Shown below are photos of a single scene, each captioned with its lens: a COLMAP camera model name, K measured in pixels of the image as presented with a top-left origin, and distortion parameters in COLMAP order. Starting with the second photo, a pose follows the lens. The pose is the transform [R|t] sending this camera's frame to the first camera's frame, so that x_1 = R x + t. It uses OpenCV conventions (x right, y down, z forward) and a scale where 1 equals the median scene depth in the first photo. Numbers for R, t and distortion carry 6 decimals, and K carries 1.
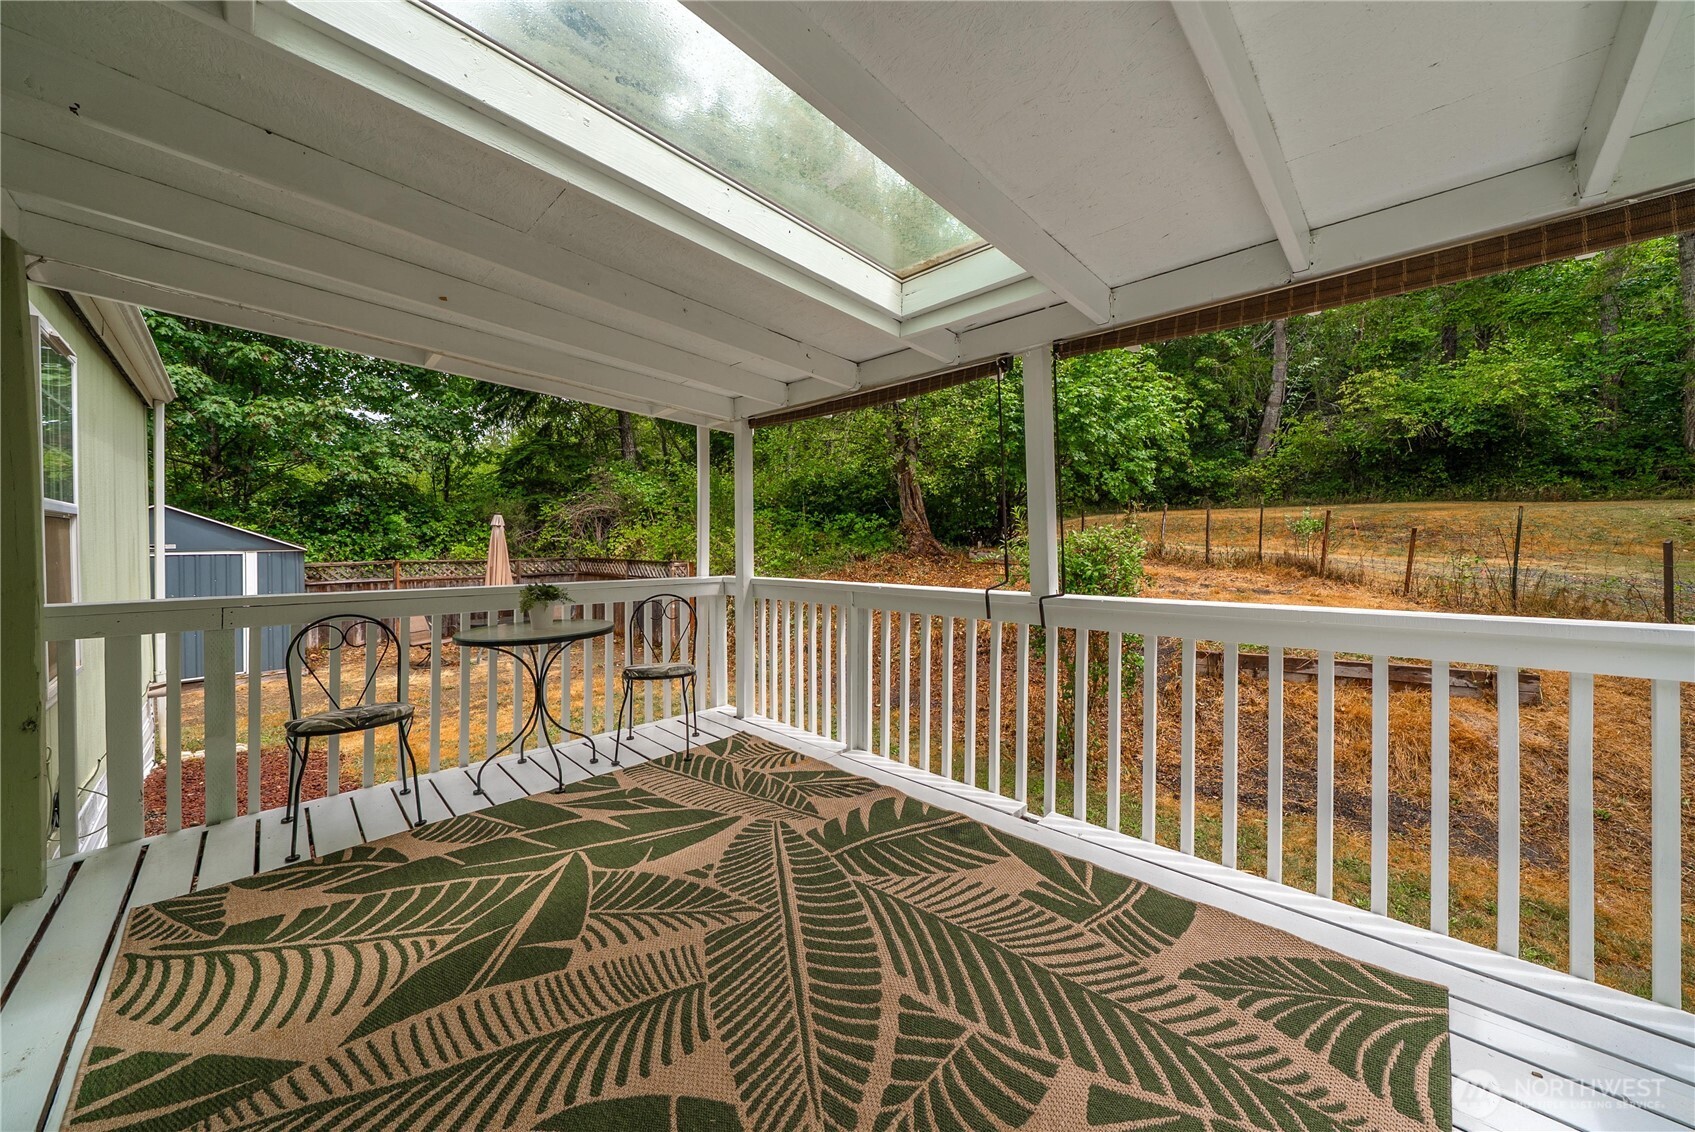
lens RADIAL K [[588.0, 0, 846.2], [0, 588.0, 552.3], [0, 0, 1]] dist [0.000162, 0.000028]
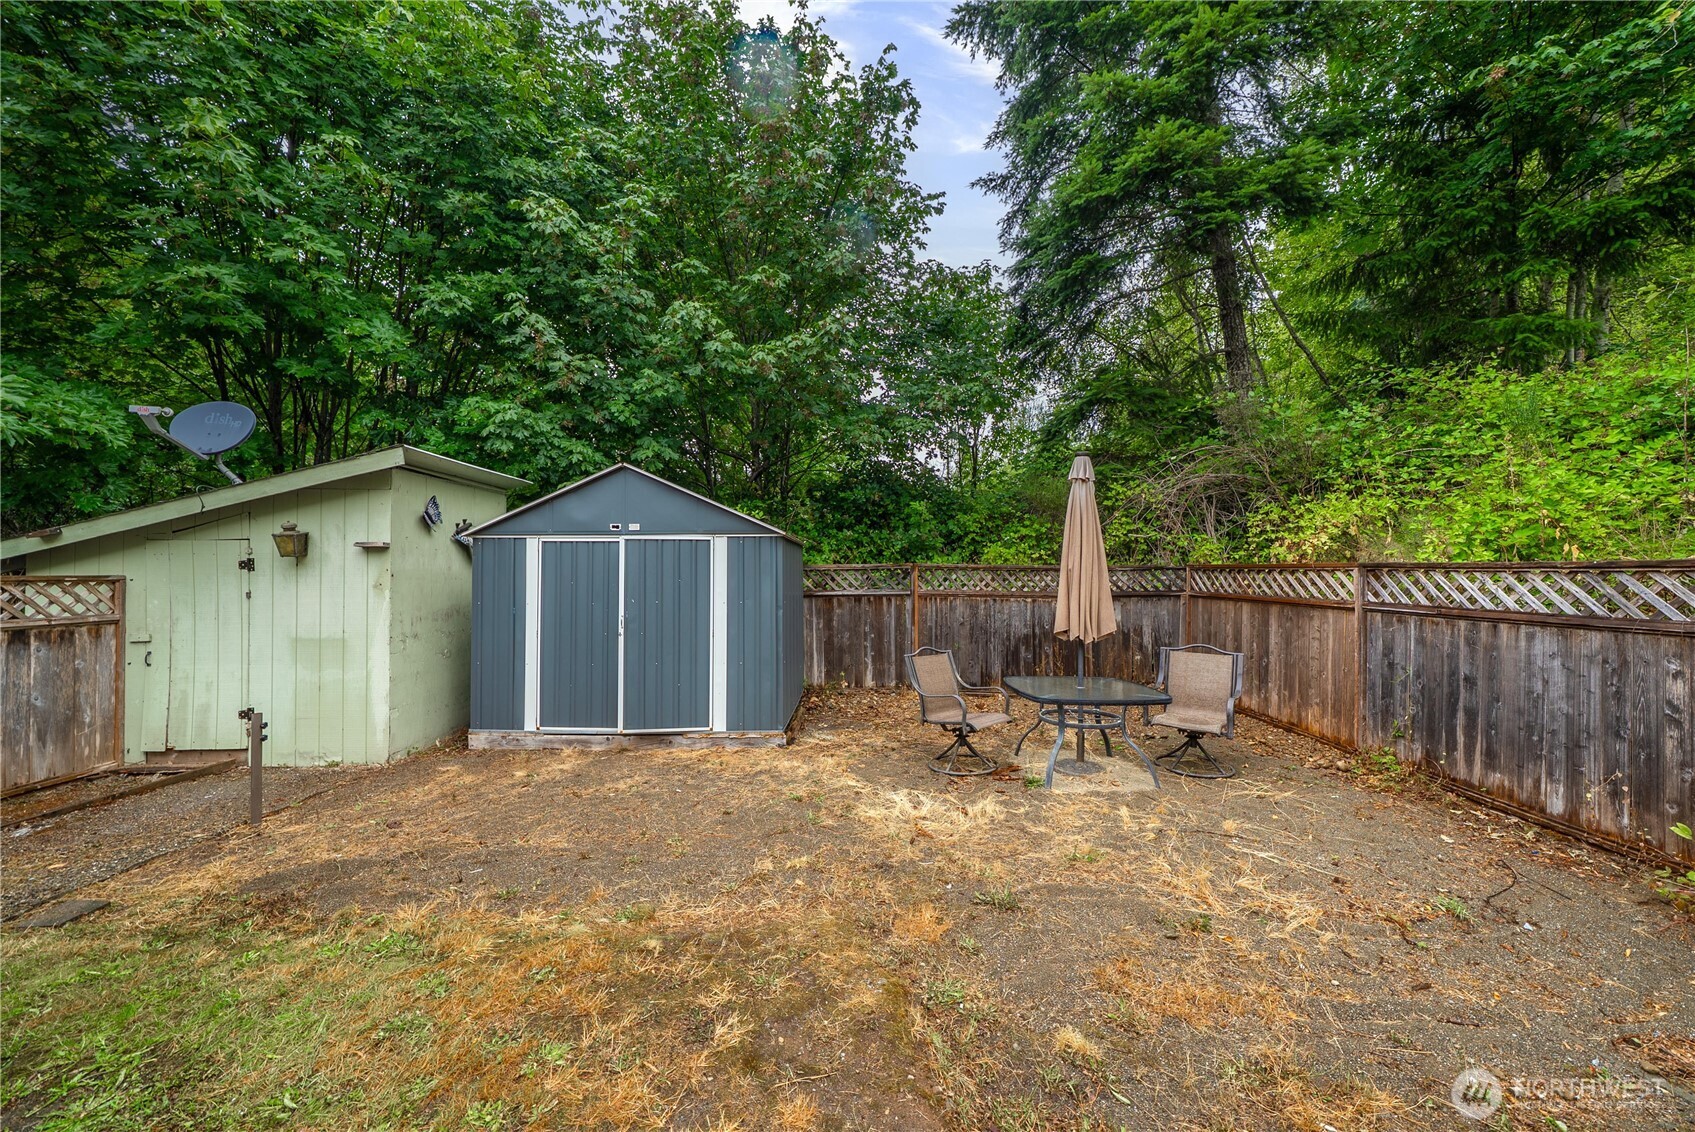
lens RADIAL K [[588.0, 0, 845.9], [0, 588.0, 573.6], [0, 0, 1]] dist [0.000162, 0.000028]
pose [[0.699917, 0.004184, -0.714212, -0.329940], [-0.015283, 0.999842, -0.009120, 0.029695], [0.714060, 0.017299, 0.699870, 0.457460]]
